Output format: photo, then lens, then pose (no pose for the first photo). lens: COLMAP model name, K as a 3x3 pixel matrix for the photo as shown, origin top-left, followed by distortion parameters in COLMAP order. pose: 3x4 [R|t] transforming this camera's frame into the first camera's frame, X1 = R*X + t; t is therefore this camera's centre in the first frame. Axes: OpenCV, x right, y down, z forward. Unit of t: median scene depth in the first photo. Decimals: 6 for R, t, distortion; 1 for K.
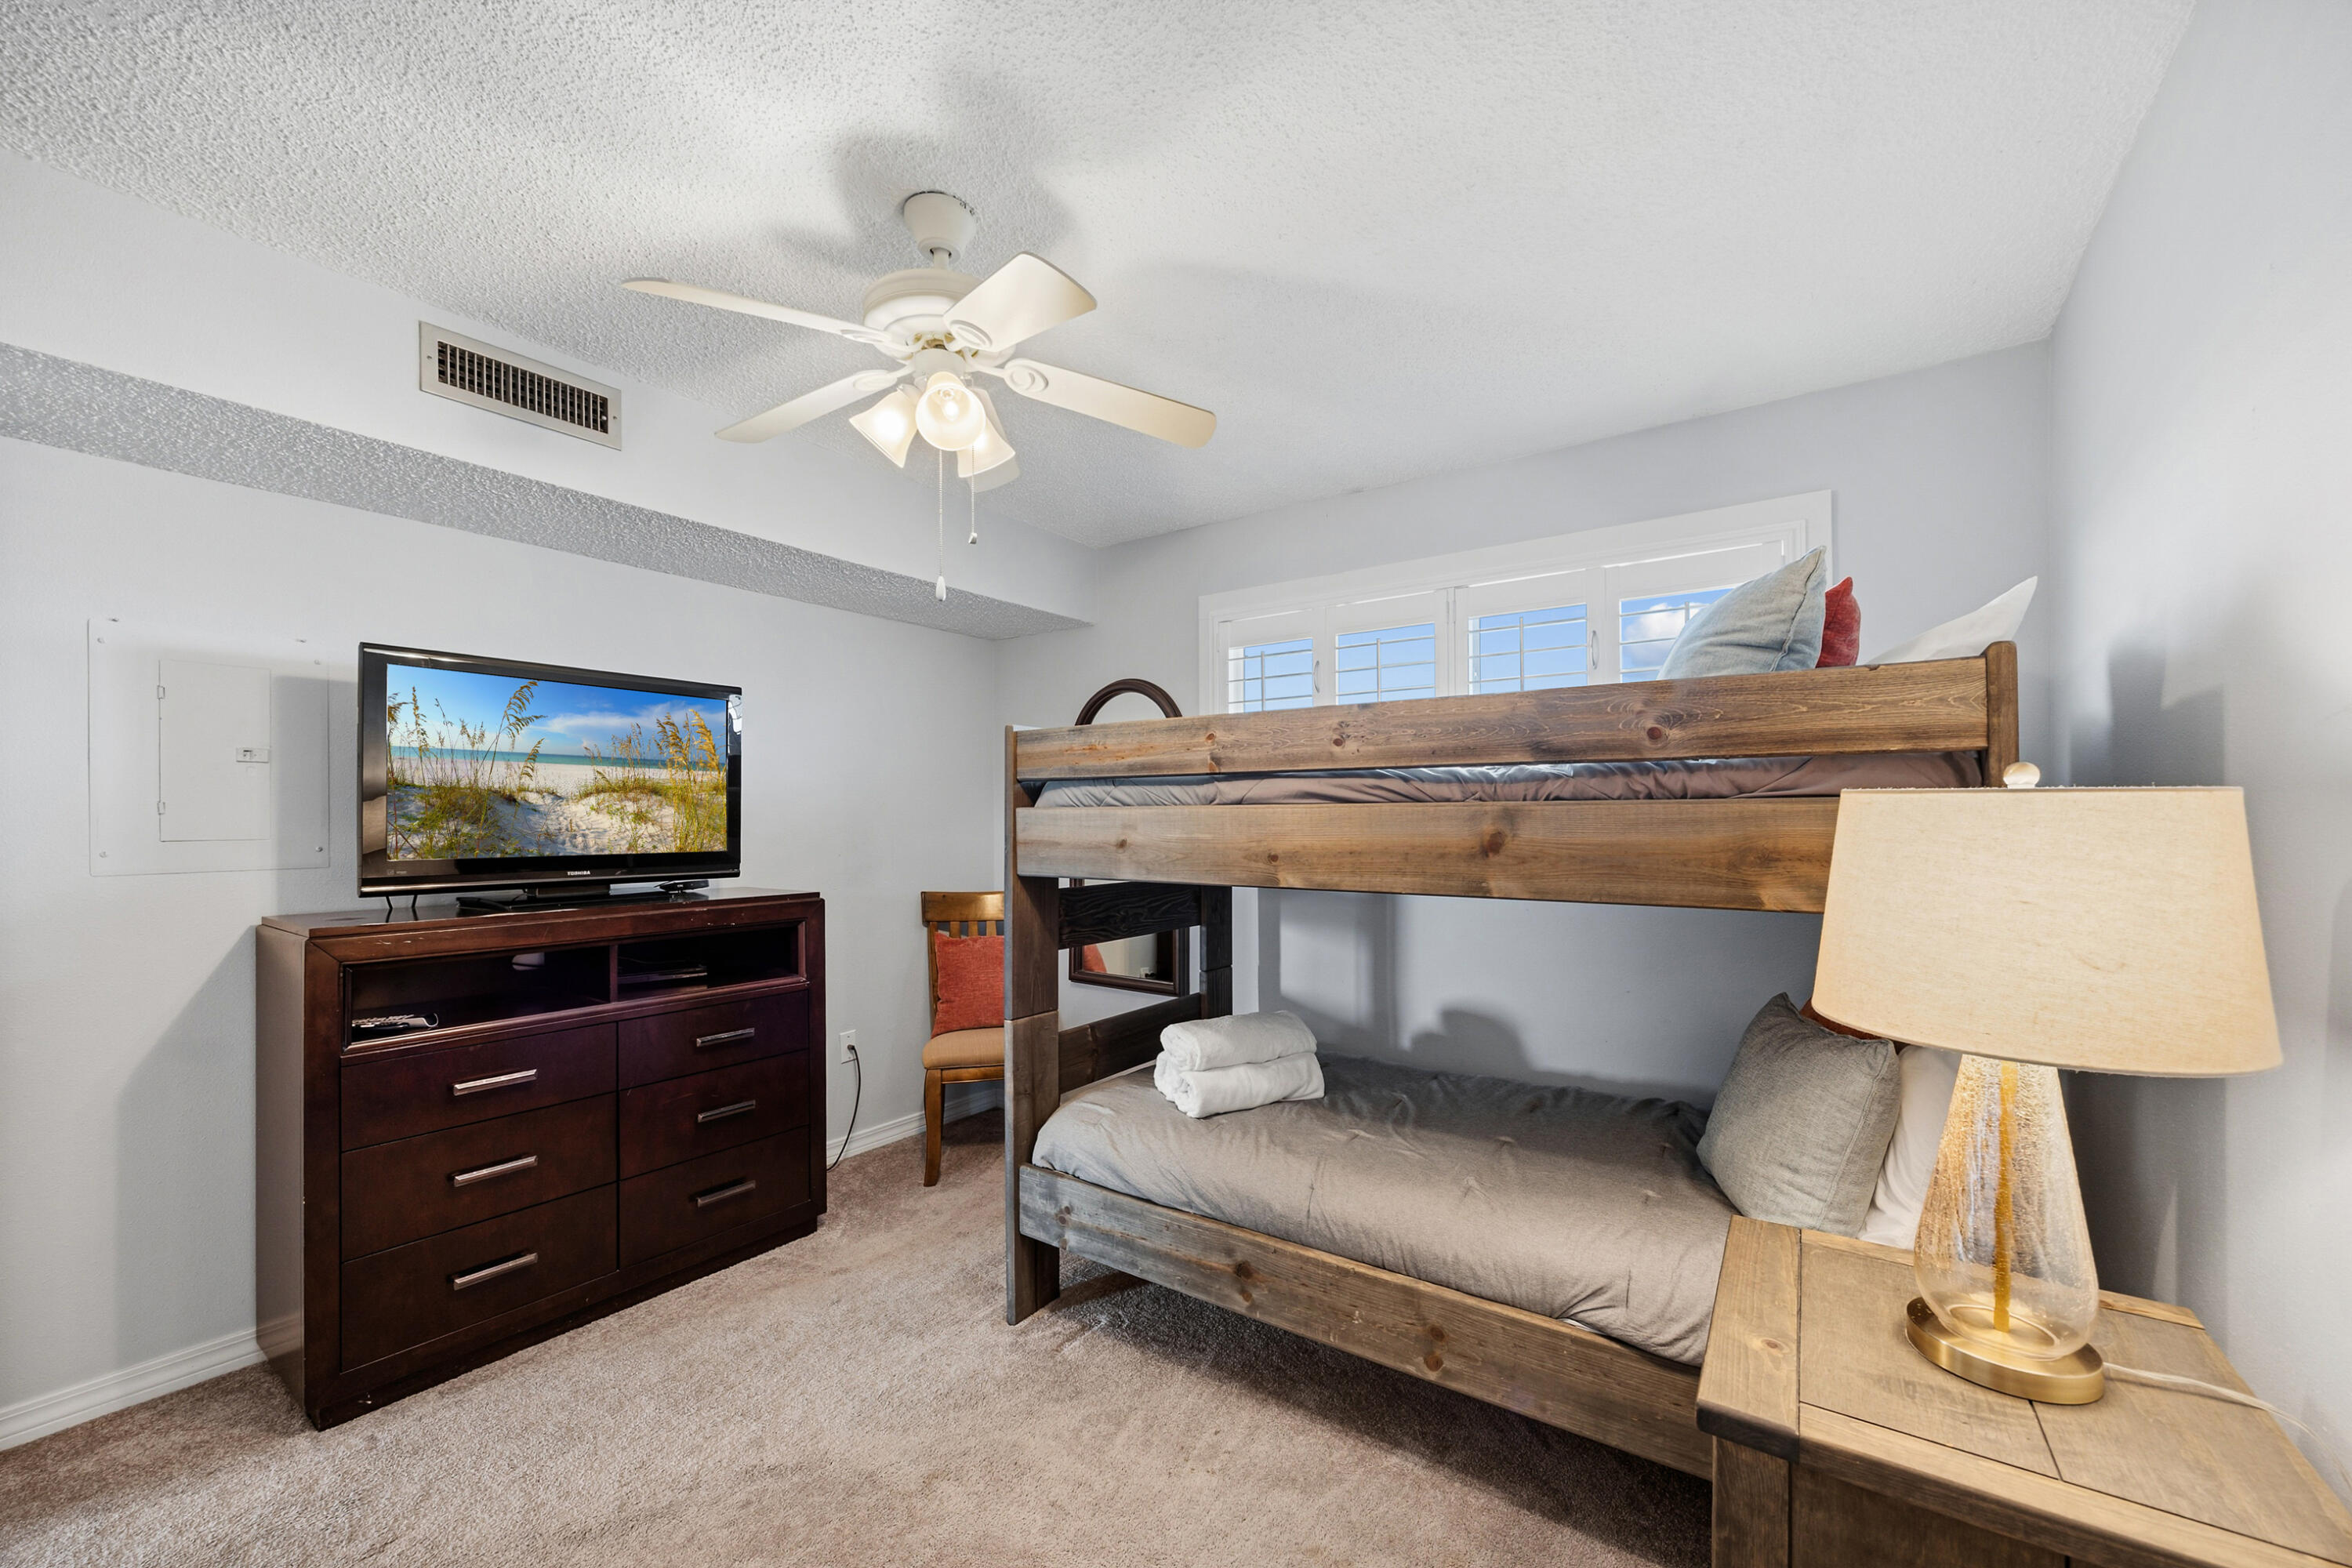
lens RADIAL K [[908.2, 0, 1166.8], [0, 908.2, 819.5], [0, 0, 1]] dist [-0.003365, 0.000013]
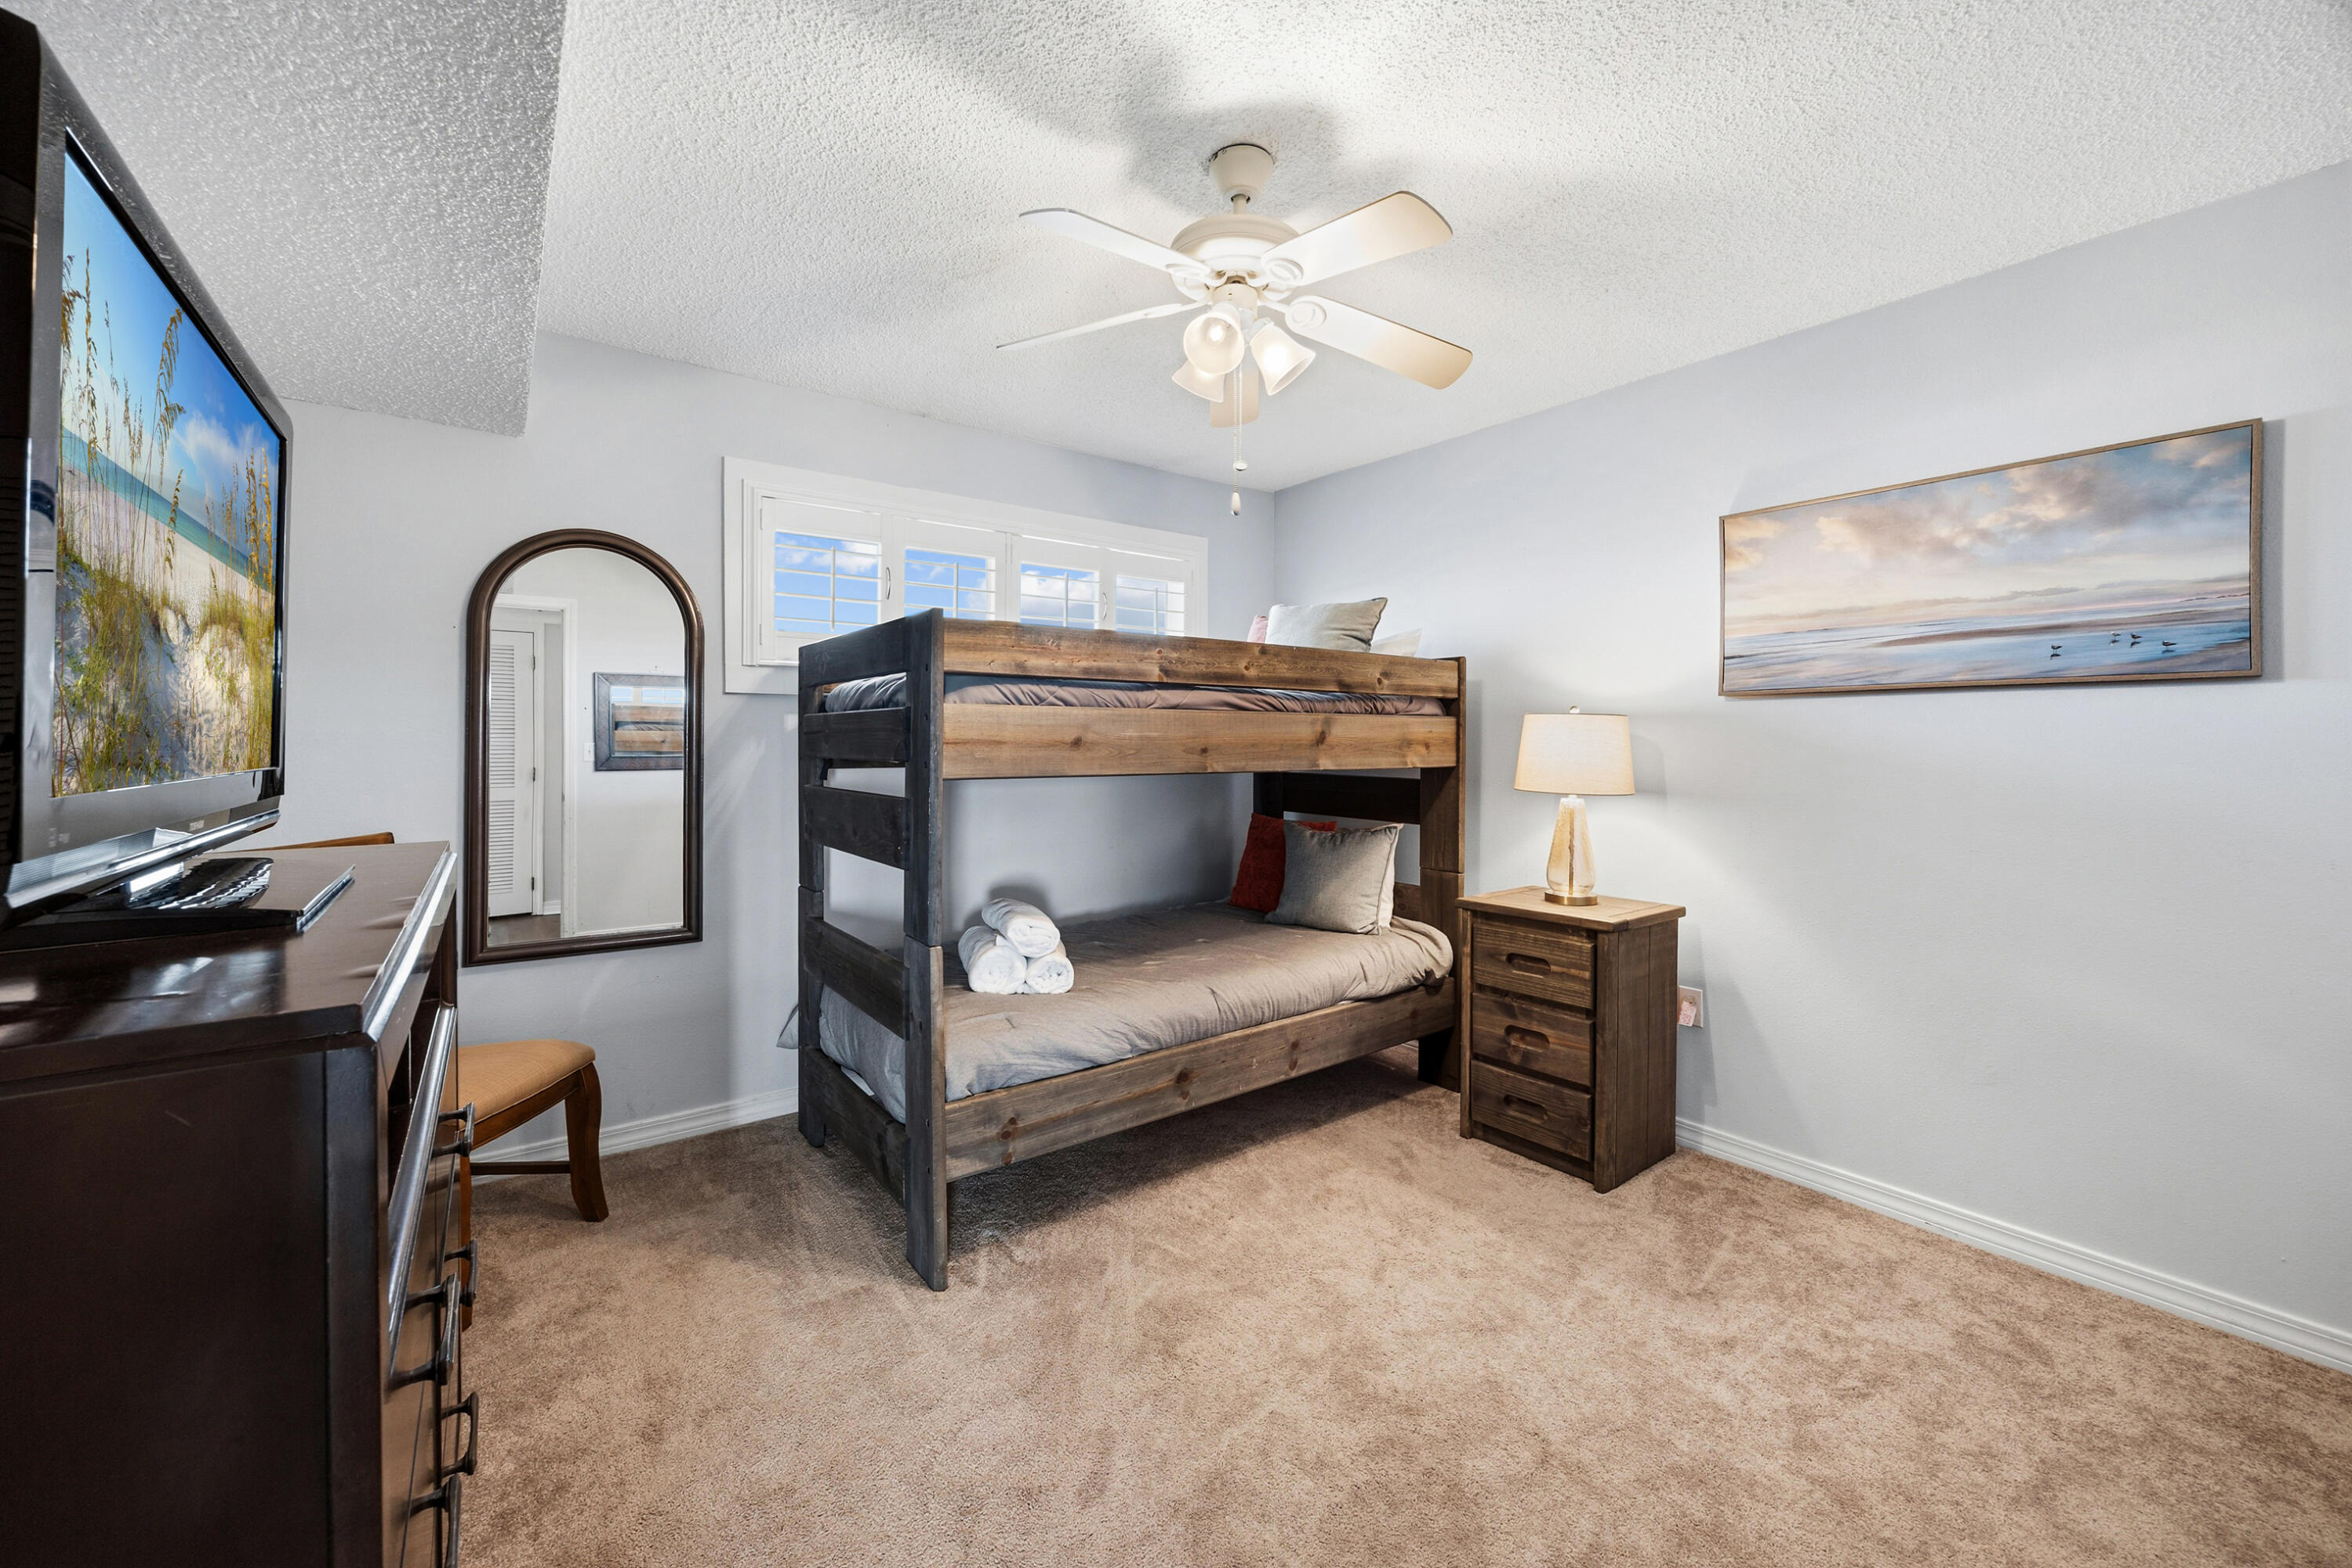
lens RADIAL K [[908.2, 0, 1195.5], [0, 908.2, 737.8], [0, 0, 1]] dist [-0.003365, 0.000013]
pose [[0.308384, 0.003425, 0.951256, -1.110629], [-0.002056, 0.999994, -0.002934, 0.027262], [-0.951260, -0.001051, 0.308389, 0.588068]]
